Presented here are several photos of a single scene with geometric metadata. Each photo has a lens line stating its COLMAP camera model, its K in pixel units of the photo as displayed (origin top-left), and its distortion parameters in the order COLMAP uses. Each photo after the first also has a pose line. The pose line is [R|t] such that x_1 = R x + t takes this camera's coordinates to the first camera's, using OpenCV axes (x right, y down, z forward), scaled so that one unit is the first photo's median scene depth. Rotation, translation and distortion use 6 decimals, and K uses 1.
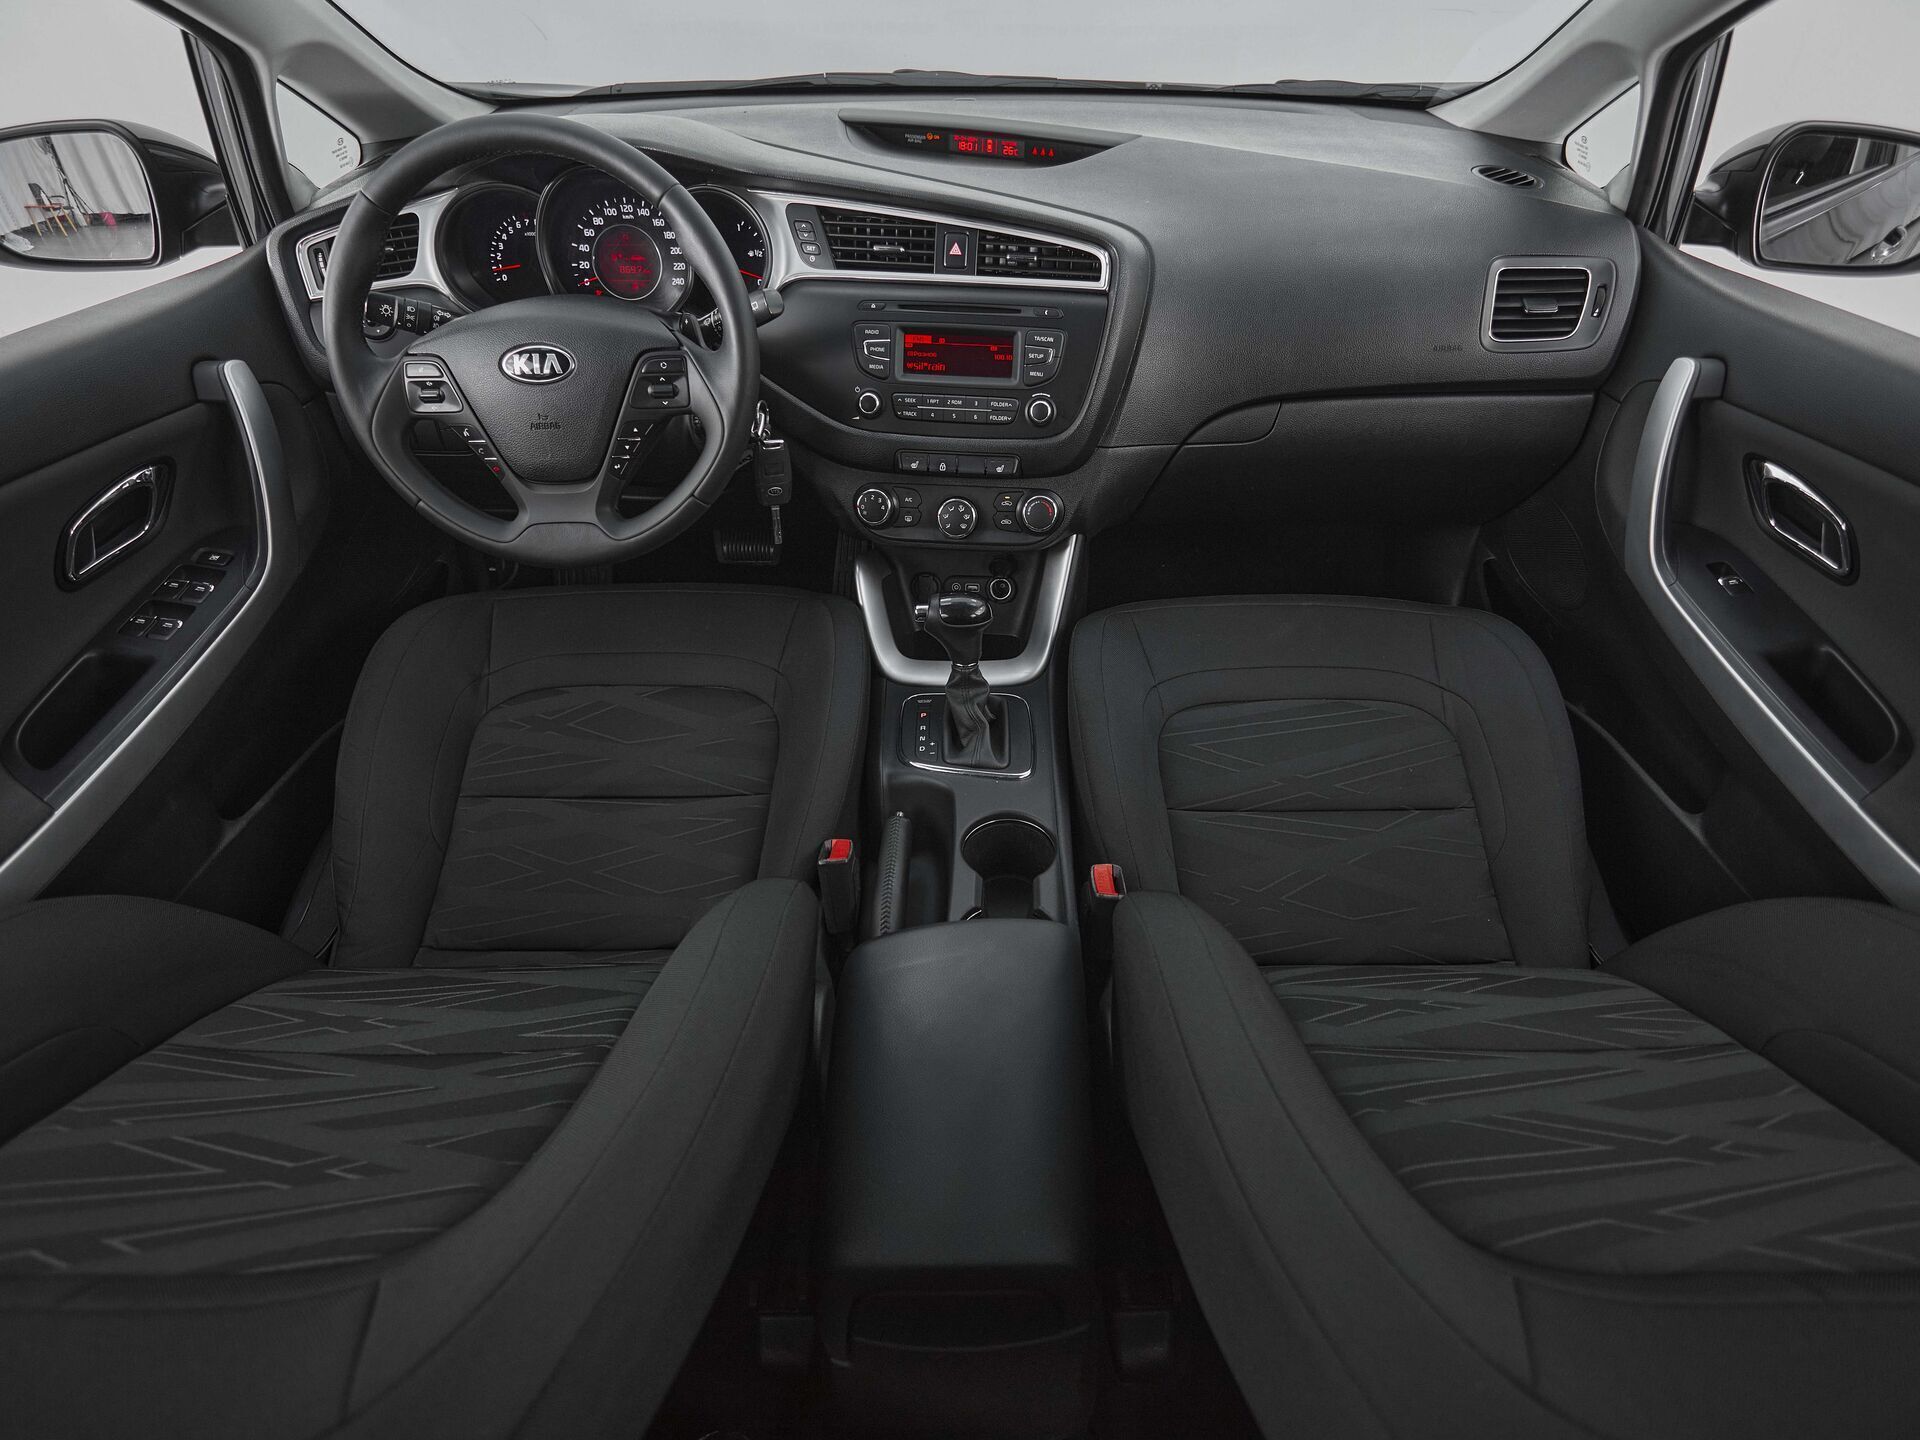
lens RADIAL K [[1022.7, 0, 984.3], [0, 1022.7, 728.3], [0, 0, 1]] dist [-0.000073, -0.001376]
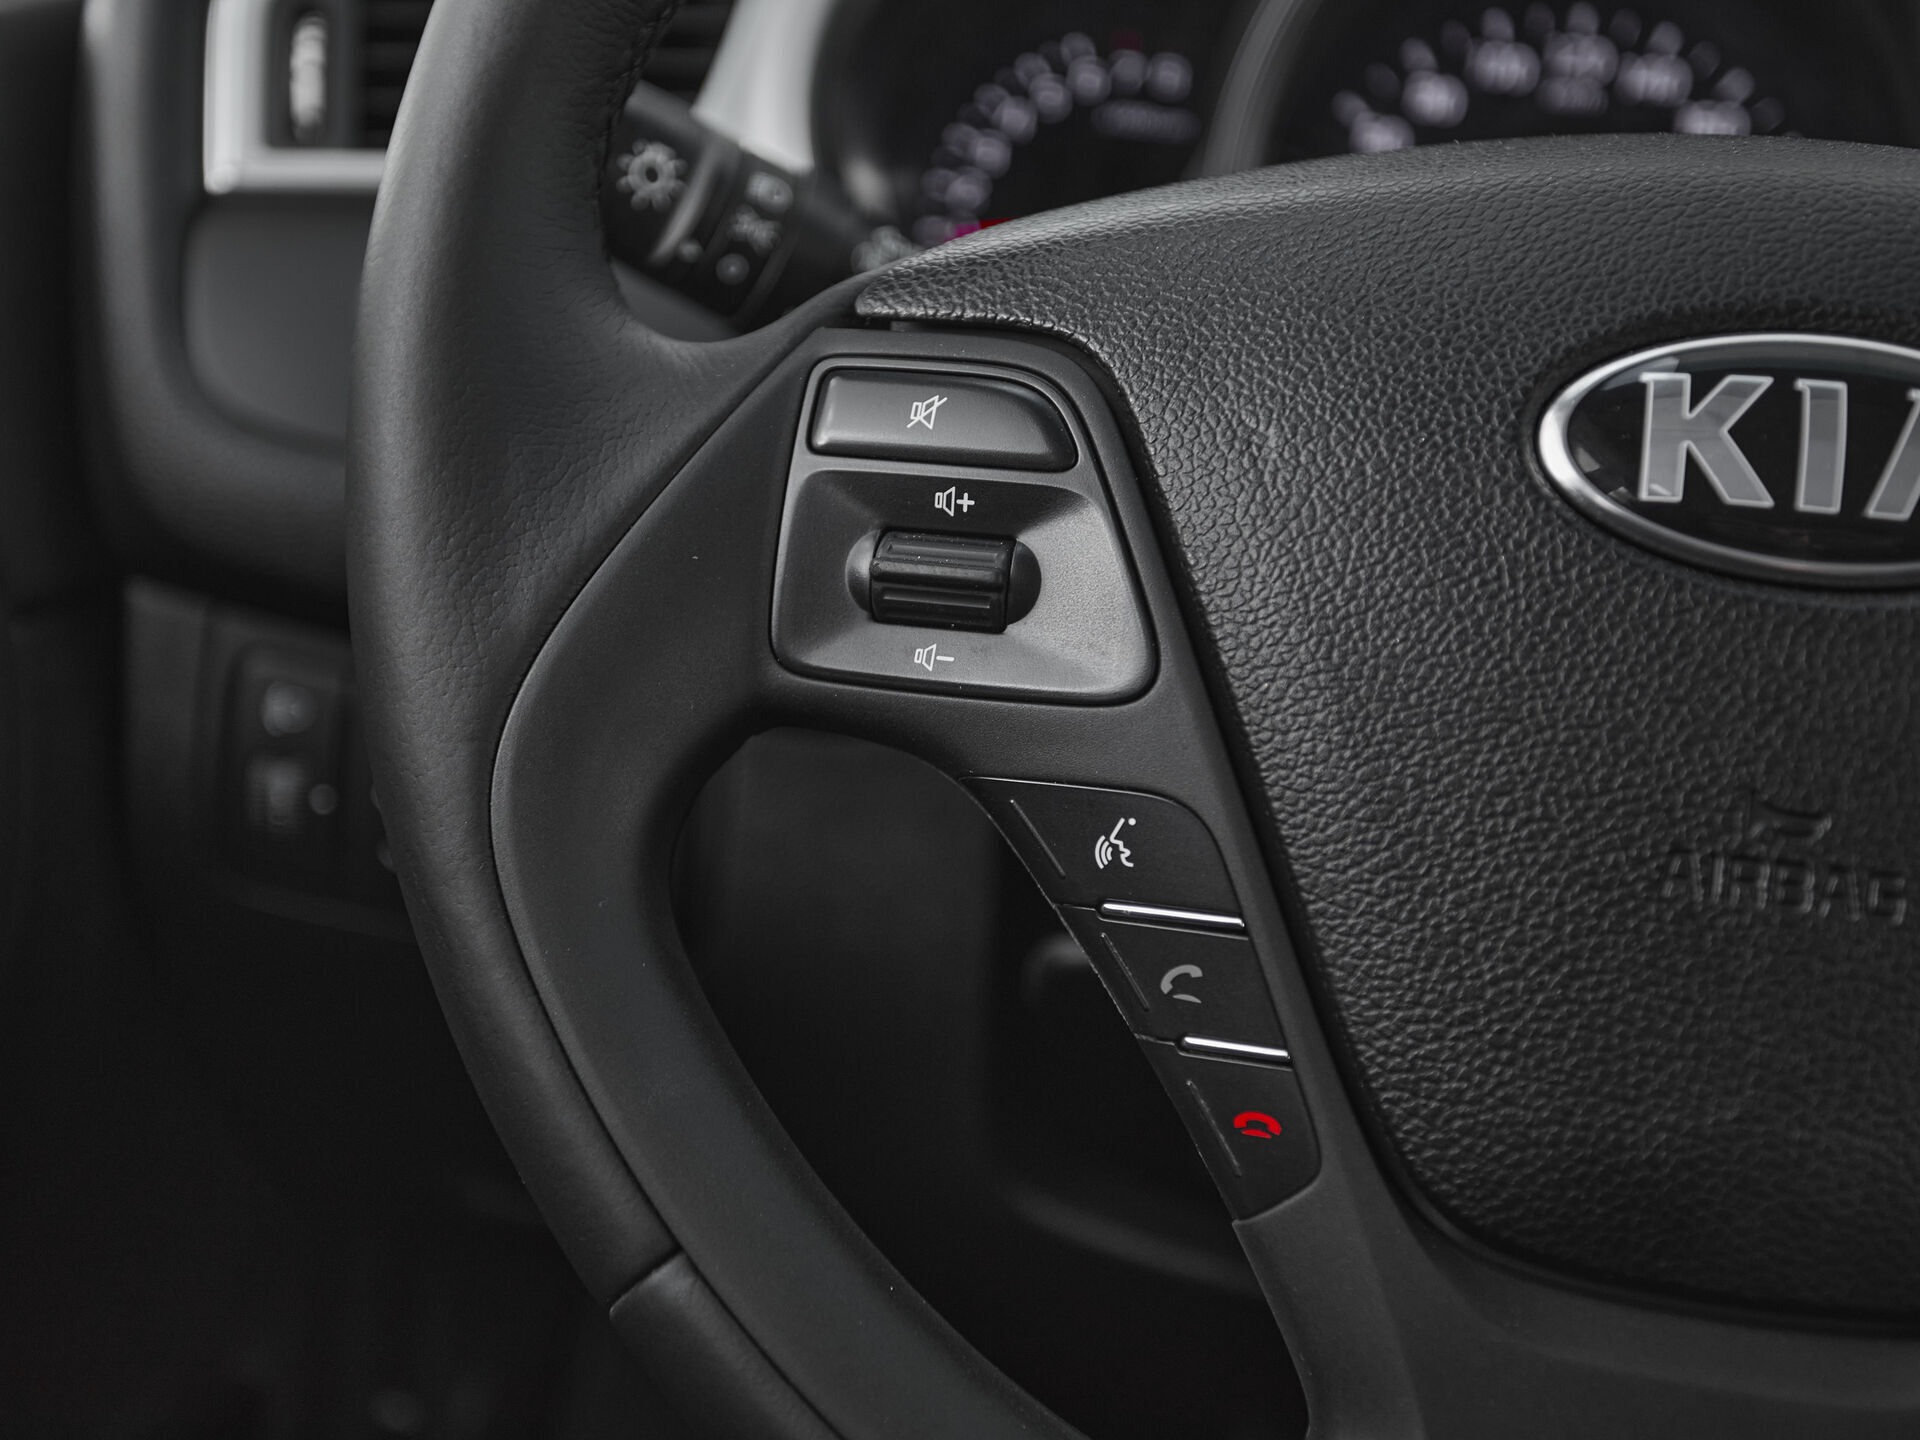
lens RADIAL K [[2351.3, 0, 808.8], [0, 2351.3, 722.1], [0, 0, 1]] dist [0.017389, 0.046852]
pose [[0.974662, 0.134605, -0.178650, -0.426304], [-0.195459, 0.900865, -0.387606, -0.147623], [0.108766, 0.412704, 0.904348, 0.601773]]
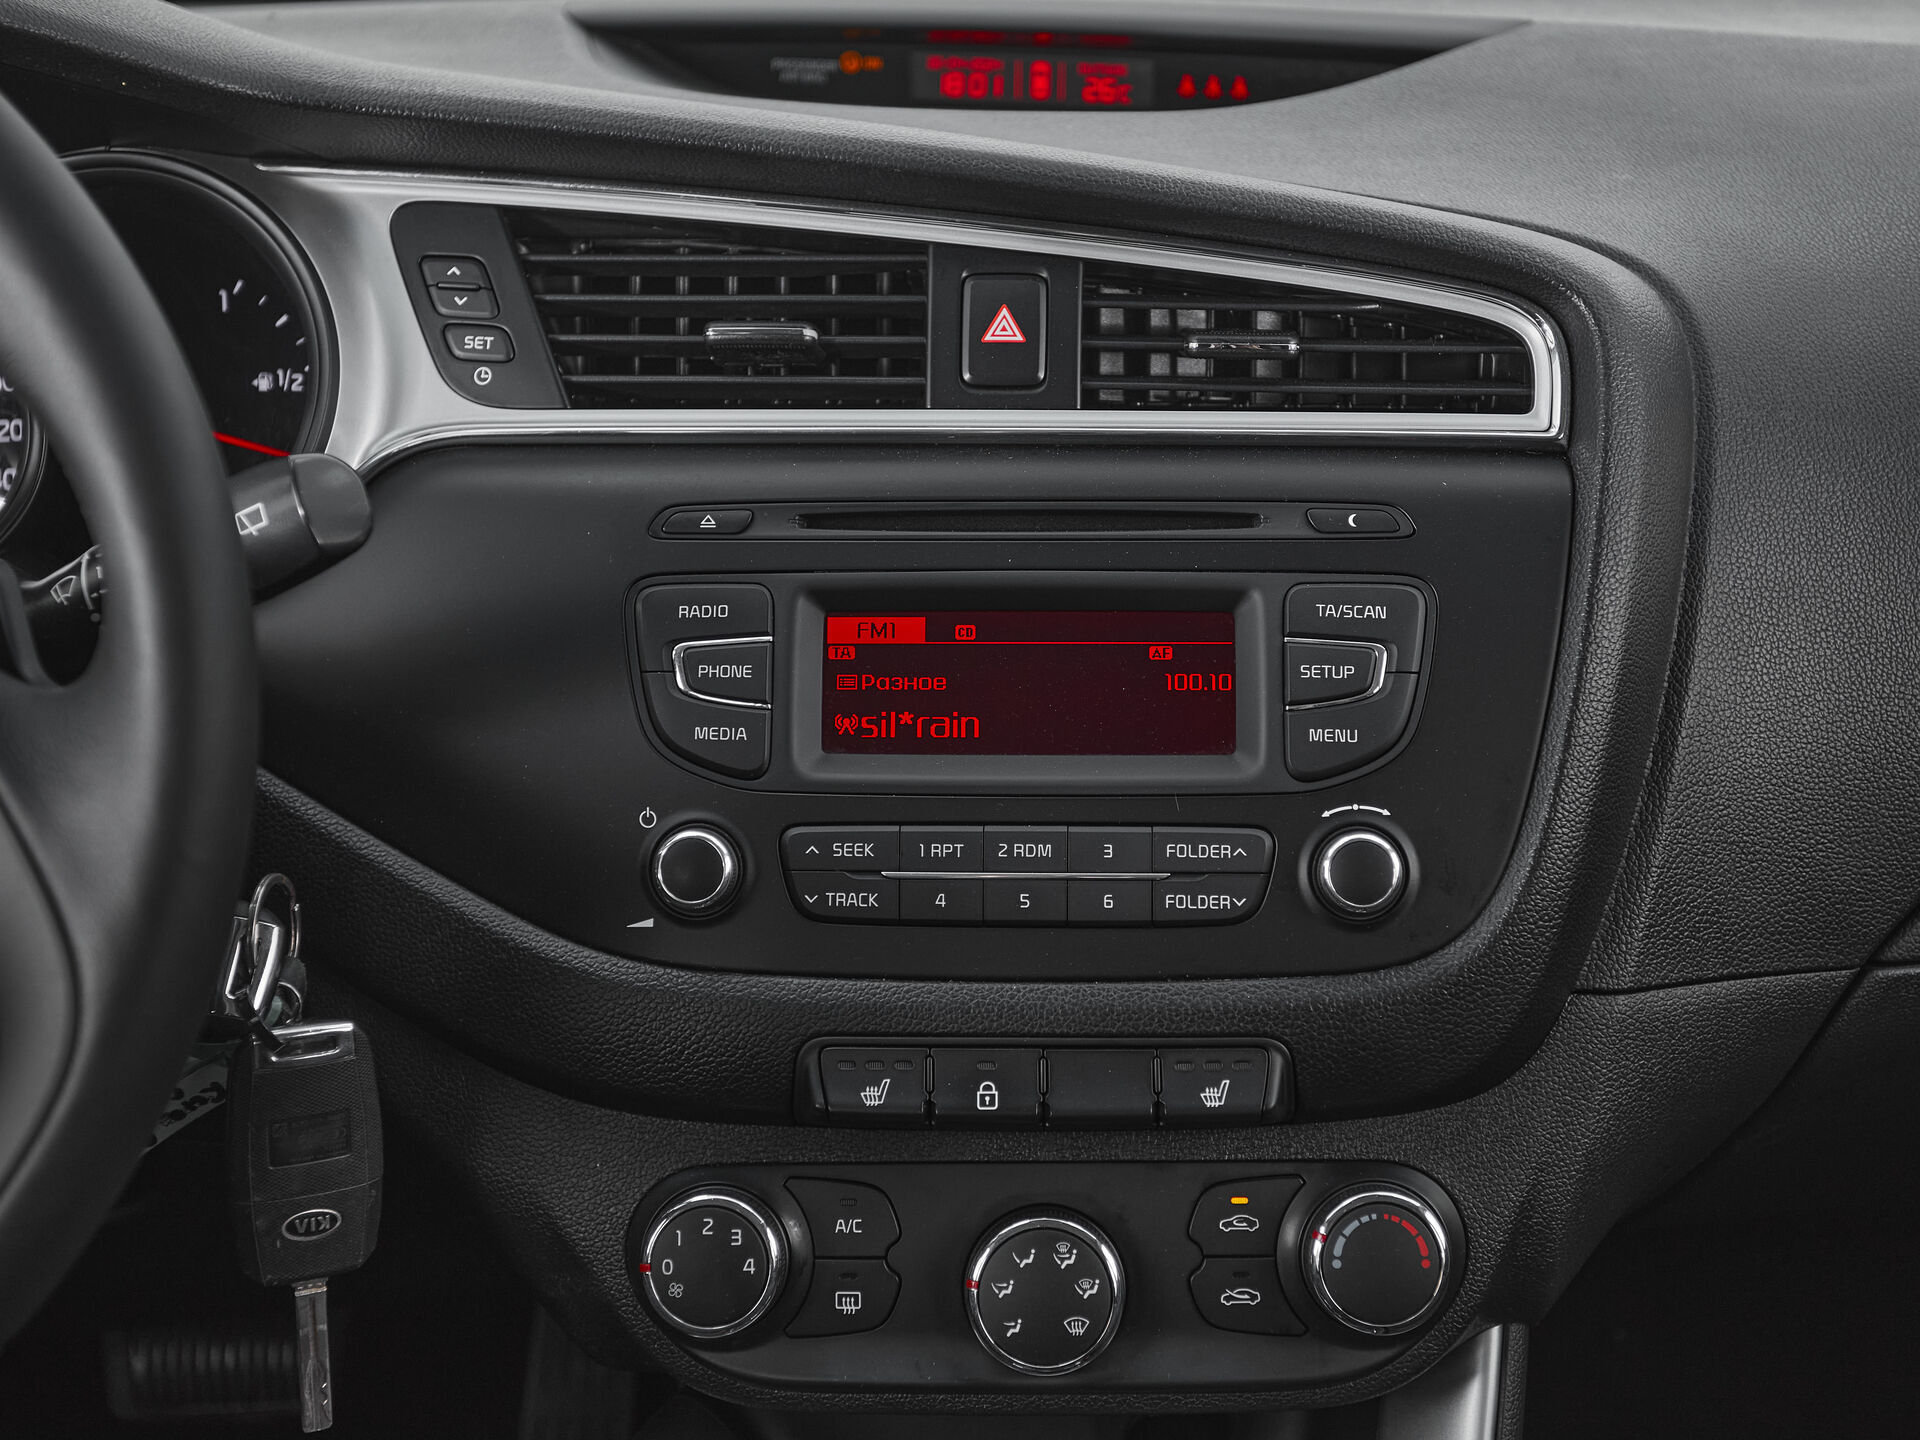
lens RADIAL K [[2509.7, 0, 988.2], [0, 2509.7, 693.8], [0, 0, 1]] dist [0.032930, 0.065403]
pose [[0.997984, -0.037256, 0.051374, -0.070096], [0.053075, 0.933787, -0.353870, -0.130982], [-0.034789, 0.355883, 0.933883, 0.391040]]
